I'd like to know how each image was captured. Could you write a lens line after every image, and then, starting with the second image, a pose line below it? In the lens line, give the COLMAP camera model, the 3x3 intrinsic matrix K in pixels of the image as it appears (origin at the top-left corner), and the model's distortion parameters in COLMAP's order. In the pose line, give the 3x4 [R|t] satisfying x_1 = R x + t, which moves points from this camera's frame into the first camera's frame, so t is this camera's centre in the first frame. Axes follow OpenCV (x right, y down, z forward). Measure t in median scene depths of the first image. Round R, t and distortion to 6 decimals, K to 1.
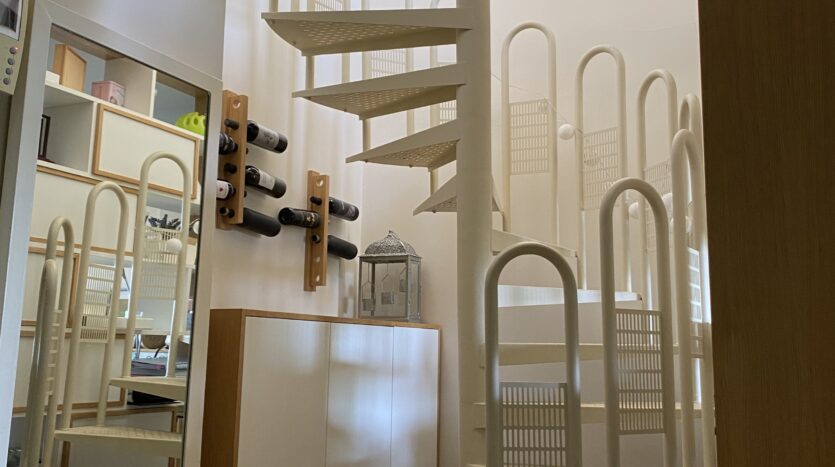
lens RADIAL K [[854.9, 0, 434.7], [0, 854.9, 232.4], [0, 0, 1]] dist [0.119941, -0.241991]
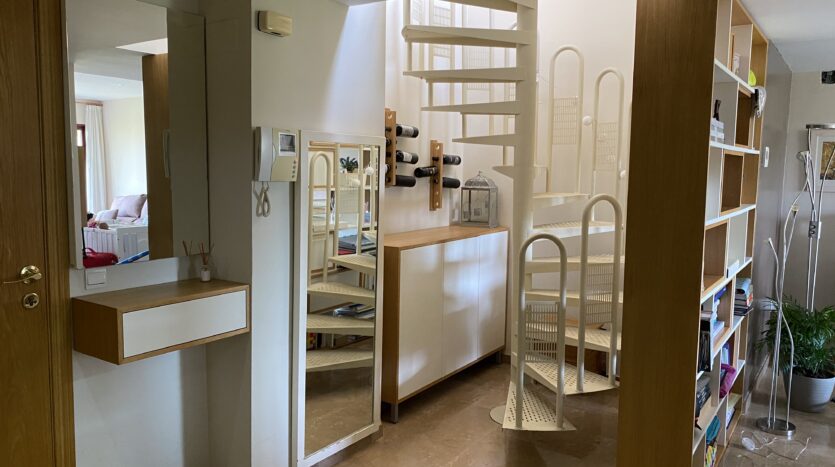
lens RADIAL K [[633.0, 0, 417.5], [0, 633.0, 233.5], [0, 0, 1]] dist [0.064360, -0.062635]
pose [[0.985577, 0.019878, -0.168053, 0.042069], [0.023021, 0.968095, 0.249522, -0.213583], [0.167652, -0.249792, 0.953675, -0.251552]]
